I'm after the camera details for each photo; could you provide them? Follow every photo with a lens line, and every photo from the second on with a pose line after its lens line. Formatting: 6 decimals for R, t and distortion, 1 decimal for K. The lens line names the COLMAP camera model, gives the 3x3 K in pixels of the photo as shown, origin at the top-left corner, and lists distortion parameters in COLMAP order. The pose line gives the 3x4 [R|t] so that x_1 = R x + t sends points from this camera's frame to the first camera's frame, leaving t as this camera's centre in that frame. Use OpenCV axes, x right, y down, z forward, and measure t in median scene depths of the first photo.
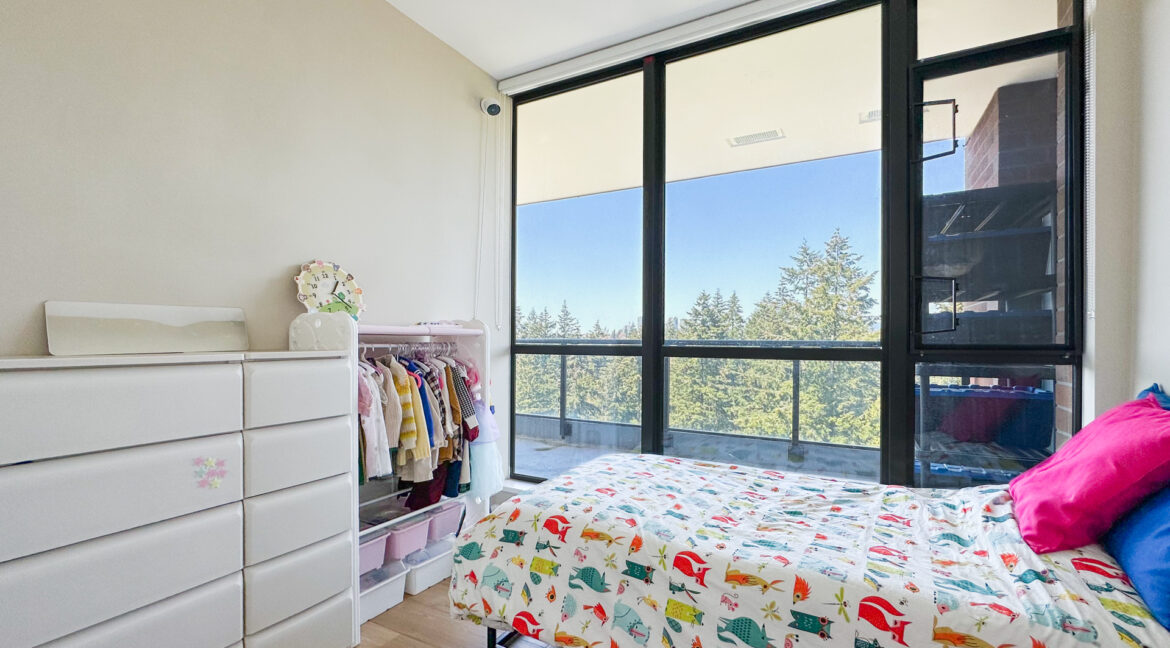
lens RADIAL K [[492.4, 0, 565.9], [0, 492.4, 341.4], [0, 0, 1]] dist [-0.003700, 0.001179]
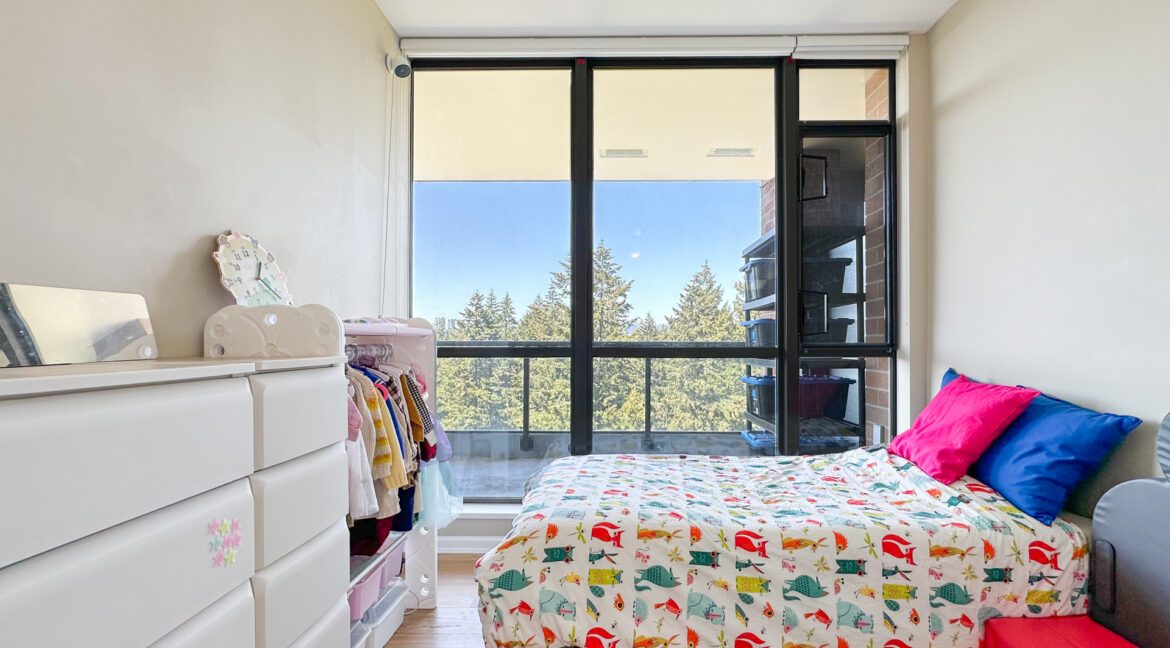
lens RADIAL K [[492.4, 0, 669.9], [0, 492.4, 340.4], [0, 0, 1]] dist [-0.003700, 0.001179]
pose [[0.876763, -0.003706, 0.480909, -0.368279], [0.005645, 0.999981, -0.002585, -0.000960], [-0.480890, 0.004982, 0.876767, 0.088082]]
